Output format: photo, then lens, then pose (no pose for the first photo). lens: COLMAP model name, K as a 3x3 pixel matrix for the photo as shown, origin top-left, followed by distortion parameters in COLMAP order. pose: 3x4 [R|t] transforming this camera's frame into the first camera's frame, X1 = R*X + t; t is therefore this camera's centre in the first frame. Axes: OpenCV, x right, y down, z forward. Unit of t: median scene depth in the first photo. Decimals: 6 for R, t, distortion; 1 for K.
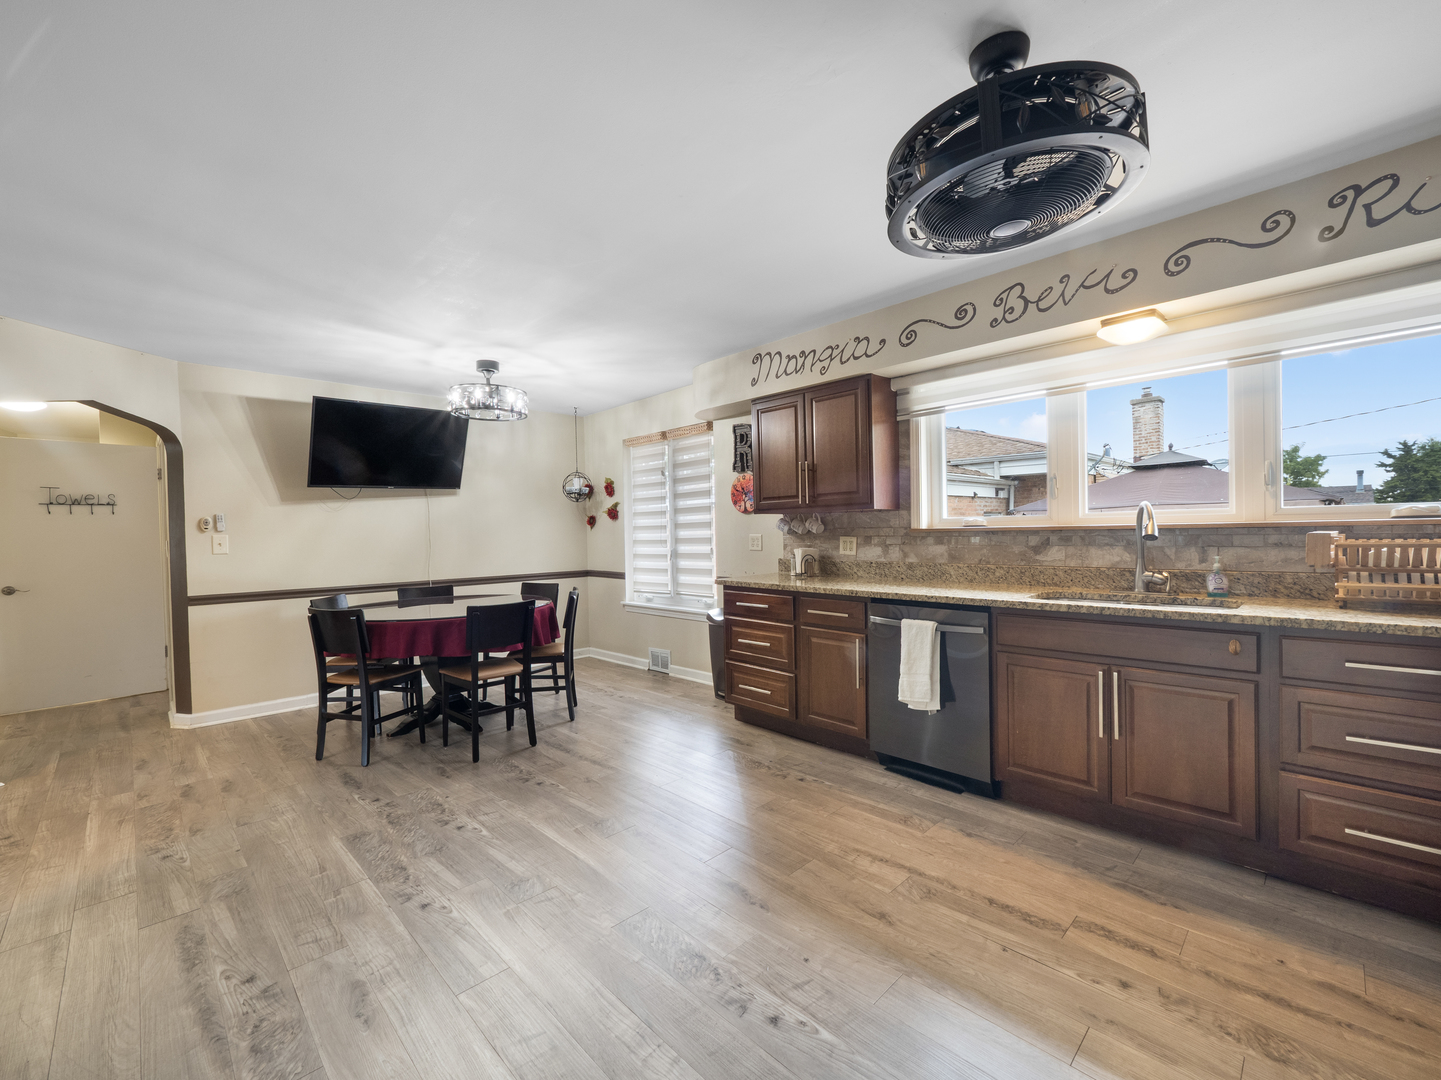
lens RADIAL K [[611.5, 0, 720.5], [0, 611.5, 540.0], [0, 0, 1]] dist [-0.009763, -0.000395]
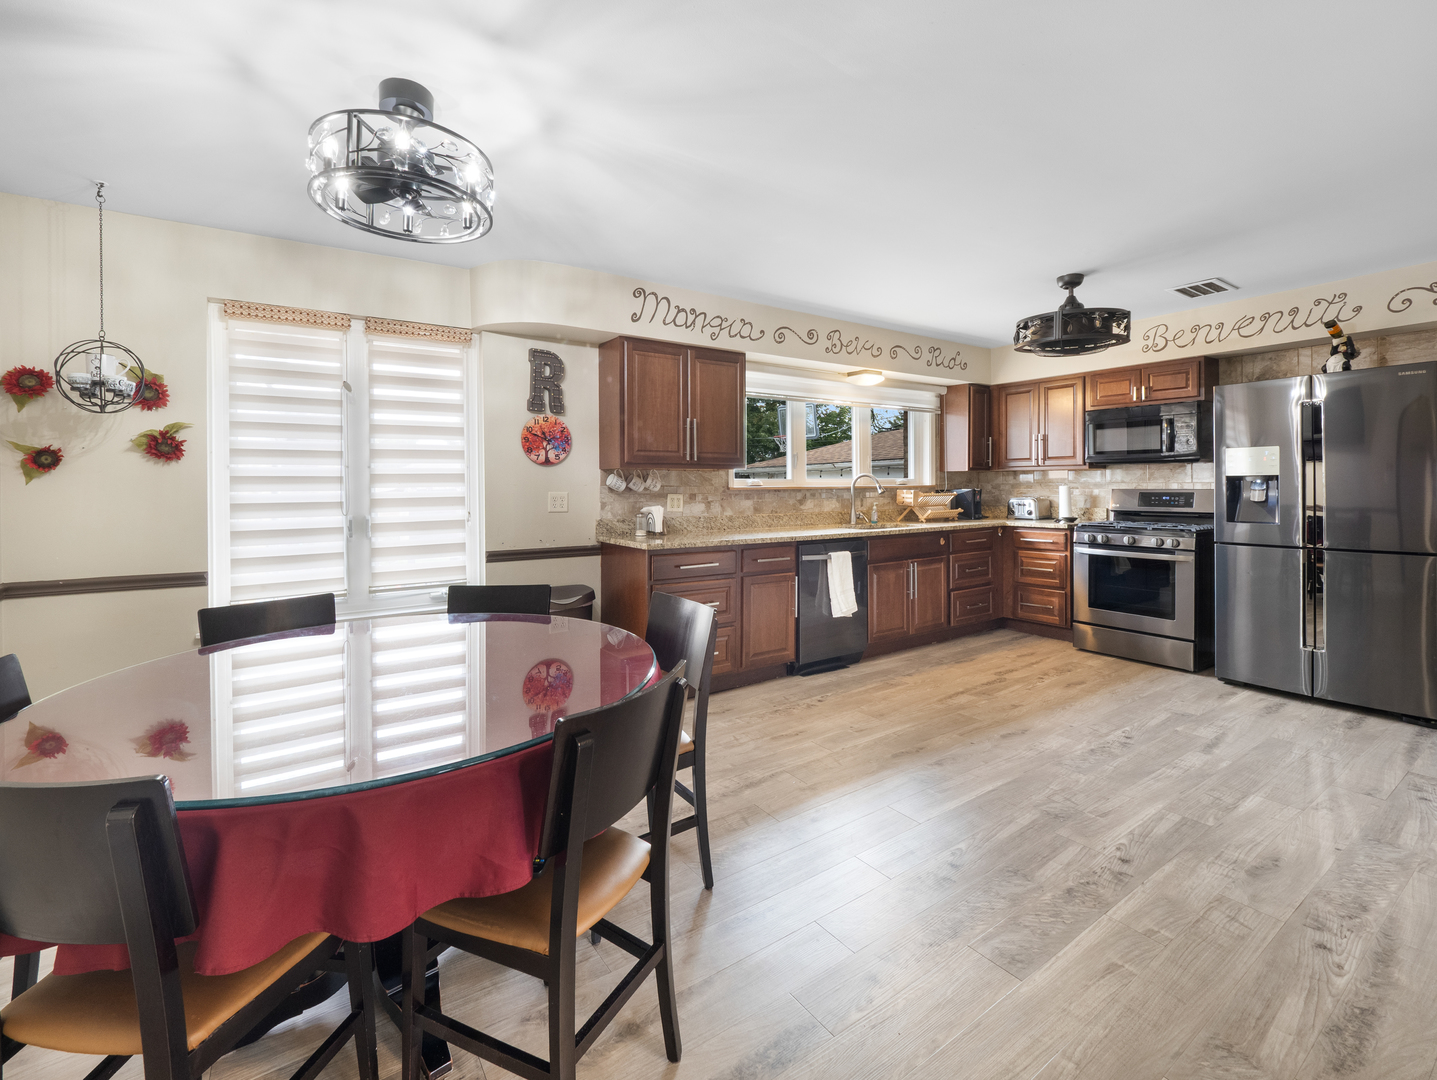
lens RADIAL K [[632.7, 0, 697.0], [0, 632.7, 491.5], [0, 0, 1]] dist [-0.004910, 0.000353]
pose [[0.185850, 0.009725, 0.982530, -1.066900], [0.015769, 0.999793, -0.012879, 0.005522], [-0.982452, 0.017887, 0.185658, 0.973807]]
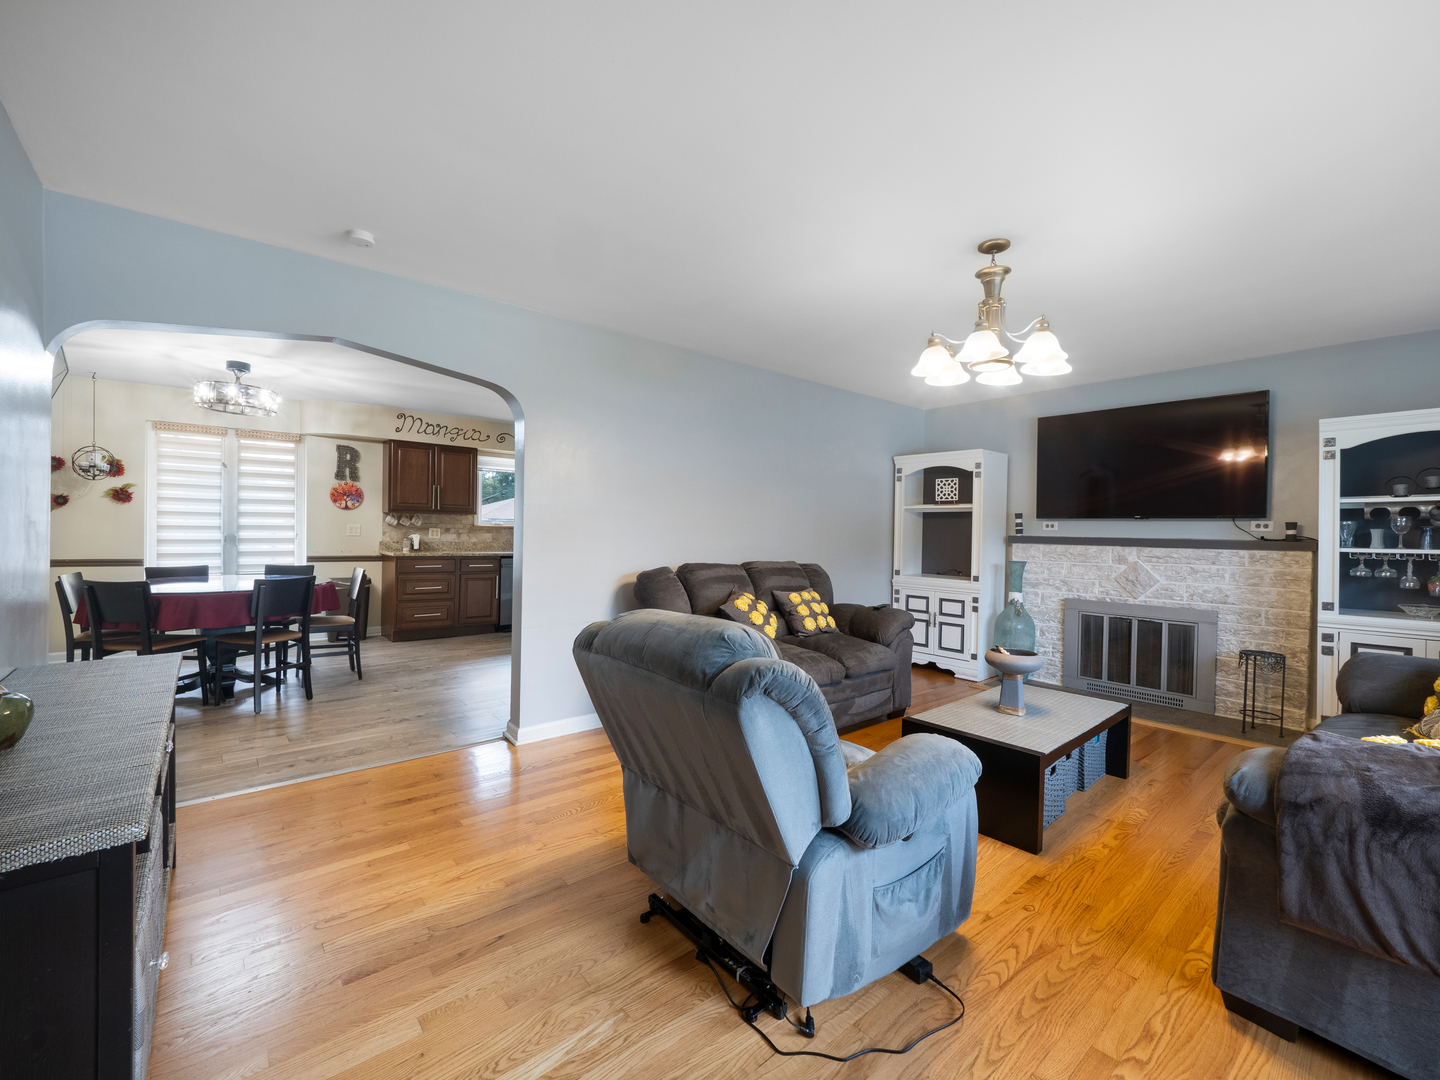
lens RADIAL K [[601.8, 0, 712.9], [0, 601.8, 539.5], [0, 0, 1]] dist [-0.020468, 0.000449]
pose [[0.073203, 0.007872, 0.997286, -1.879357], [-0.007498, 0.999945, -0.007342, 0.043709], [-0.997289, -0.006940, 0.073258, 0.079416]]
